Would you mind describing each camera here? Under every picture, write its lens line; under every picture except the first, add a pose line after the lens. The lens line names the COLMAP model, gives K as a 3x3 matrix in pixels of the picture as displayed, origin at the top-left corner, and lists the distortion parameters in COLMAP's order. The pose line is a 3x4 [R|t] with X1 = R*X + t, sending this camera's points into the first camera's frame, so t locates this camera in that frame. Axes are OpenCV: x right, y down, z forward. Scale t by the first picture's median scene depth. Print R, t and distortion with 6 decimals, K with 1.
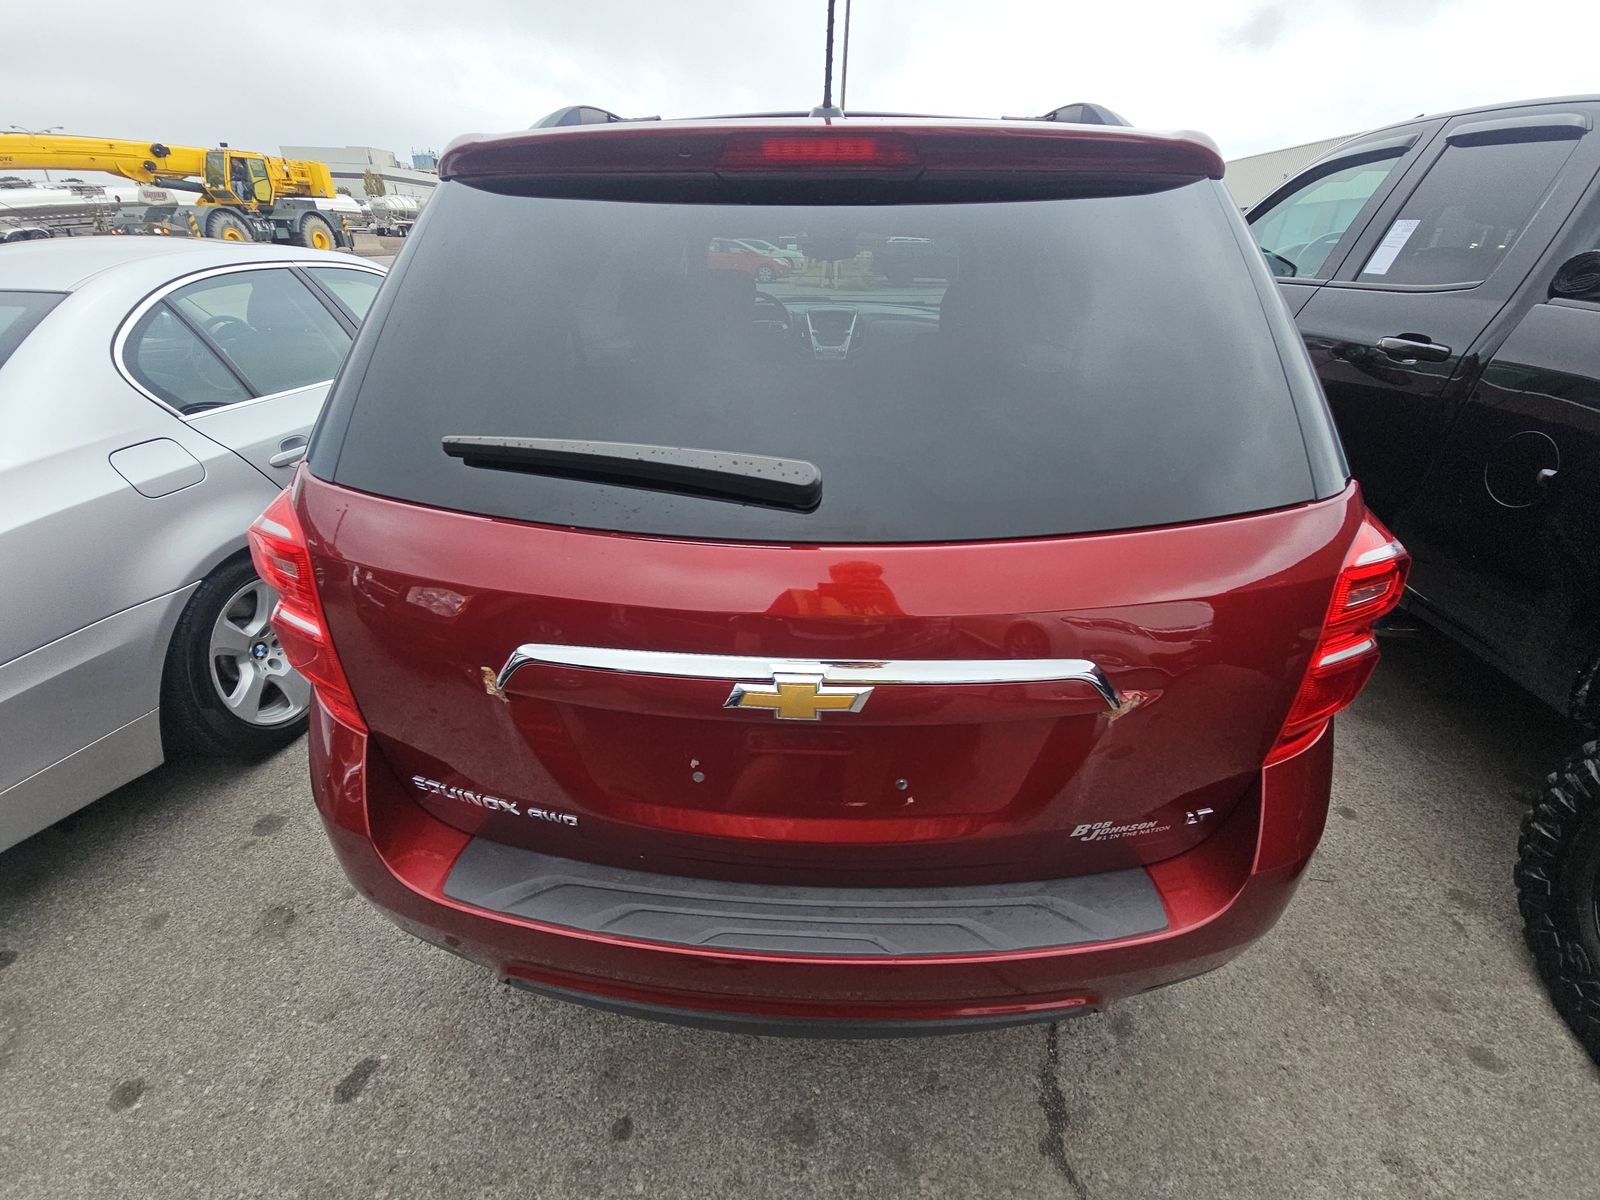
lens RADIAL K [[646.9, 0, 803.2], [0, 646.9, 595.2], [0, 0, 1]] dist [0.019467, -0.013796]
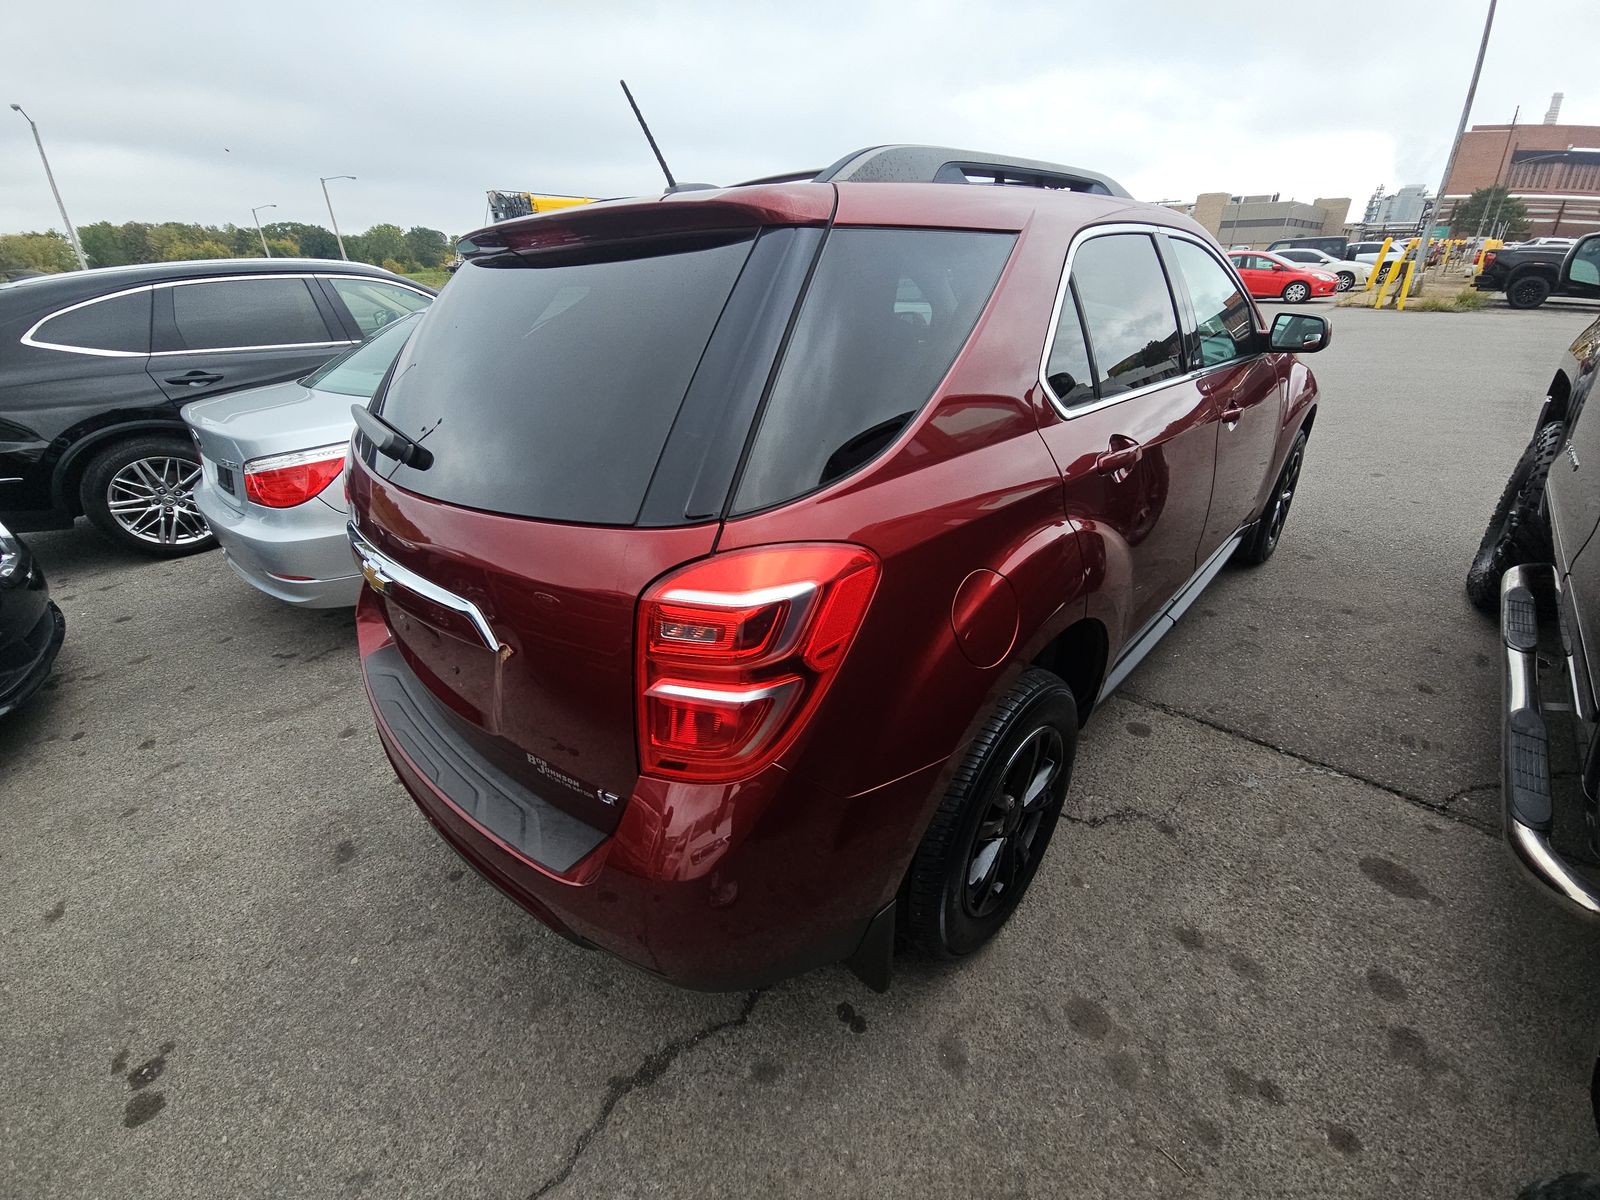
lens RADIAL K [[644.8, 0, 800.0], [0, 644.8, 600.0], [0, 0, 1]] dist [0.020551, -0.018206]
pose [[0.756919, 0.252015, -0.602961, 0.999666], [-0.266651, 0.961454, 0.067115, -0.099606], [0.596633, 0.109980, 0.794943, 0.198018]]
